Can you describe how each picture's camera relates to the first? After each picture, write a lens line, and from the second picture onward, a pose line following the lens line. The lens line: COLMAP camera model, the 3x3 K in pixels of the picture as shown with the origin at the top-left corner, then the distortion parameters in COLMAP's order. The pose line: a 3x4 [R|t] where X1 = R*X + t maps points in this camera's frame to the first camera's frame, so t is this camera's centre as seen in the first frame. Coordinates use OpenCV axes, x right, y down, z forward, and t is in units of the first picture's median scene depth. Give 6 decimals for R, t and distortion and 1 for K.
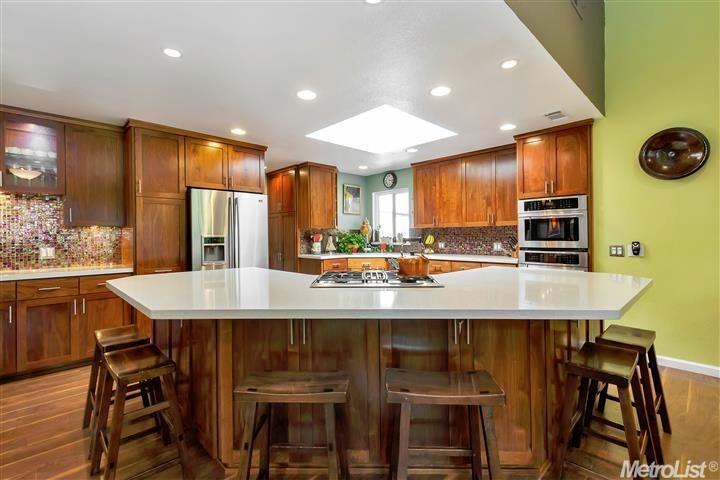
lens RADIAL K [[329.1, 0, 360.4], [0, 329.1, 236.1], [0, 0, 1]] dist [0.009603, 0.000073]
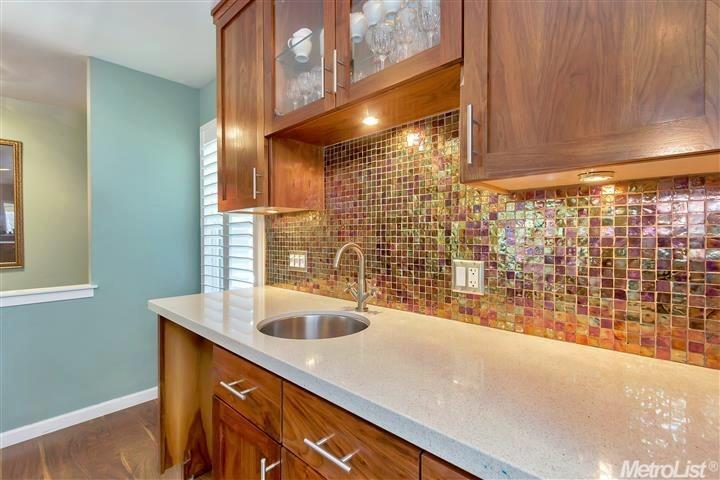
lens RADIAL K [[328.7, 0, 357.6], [0, 328.7, 240.1], [0, 0, 1]] dist [0.000930, 0.000196]
pose [[0.053860, 0.013194, -0.998461, -0.503923], [0.004451, 0.999900, 0.013453, 0.006680], [0.998539, -0.005169, 0.053796, 0.710510]]
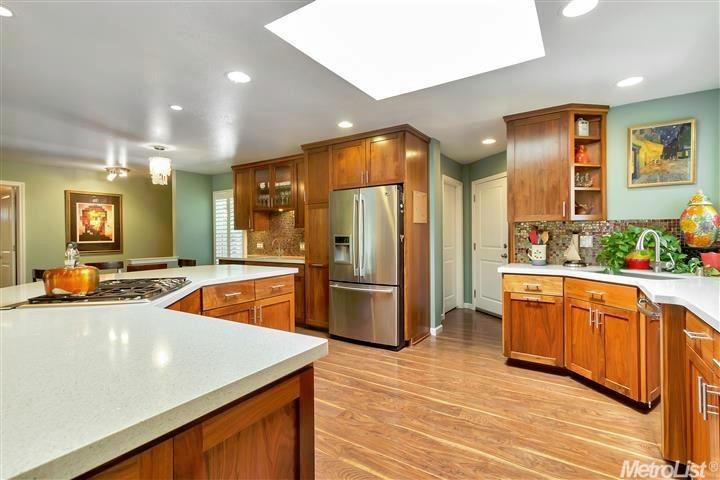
lens RADIAL K [[342.4, 0, 360.0], [0, 342.4, 240.0], [0, 0, 1]] dist [0.003742, 0.000064]
pose [[0.235390, 0.015181, -0.971782, 0.535352], [0.009762, 0.999791, 0.017983, -0.004266], [0.971852, -0.013719, 0.235193, 0.724634]]
